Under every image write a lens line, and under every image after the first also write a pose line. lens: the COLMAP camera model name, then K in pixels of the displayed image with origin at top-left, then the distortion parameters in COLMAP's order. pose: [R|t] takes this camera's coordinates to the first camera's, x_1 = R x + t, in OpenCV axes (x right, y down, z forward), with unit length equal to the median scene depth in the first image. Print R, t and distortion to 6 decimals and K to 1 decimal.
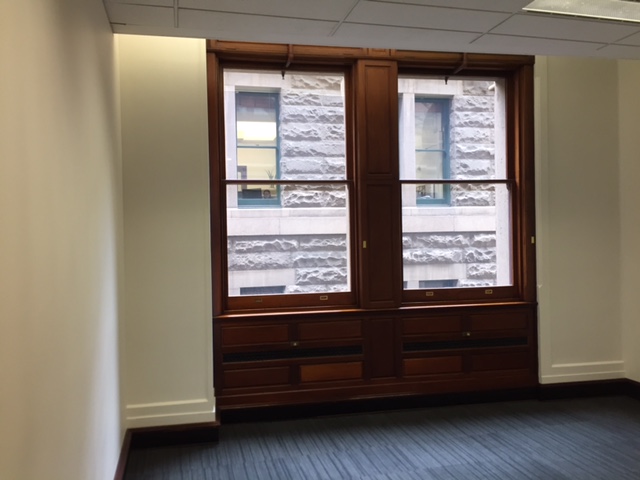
lens RADIAL K [[549.6, 0, 320.0], [0, 549.6, 240.0], [0, 0, 1]] dist [0.006363, 0.002280]
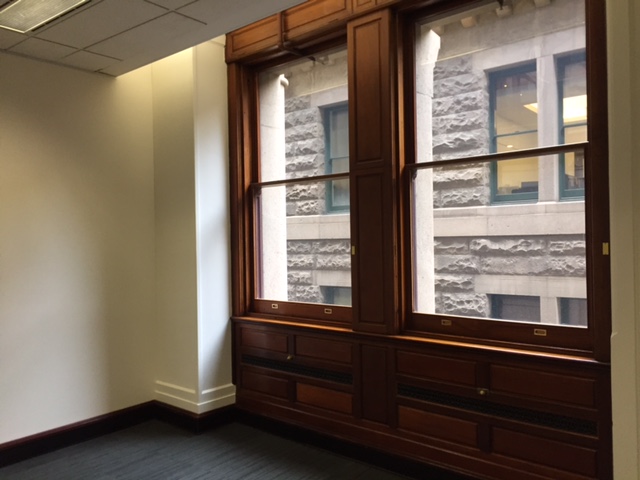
lens RADIAL K [[549.6, 0, 320.0], [0, 549.6, 240.0], [0, 0, 1]] dist [0.006363, 0.002280]
pose [[0.611891, 0.008448, -0.790897, 0.677171], [-0.002908, 0.999960, 0.008431, -0.013534], [0.790936, -0.002859, 0.611892, 0.459315]]
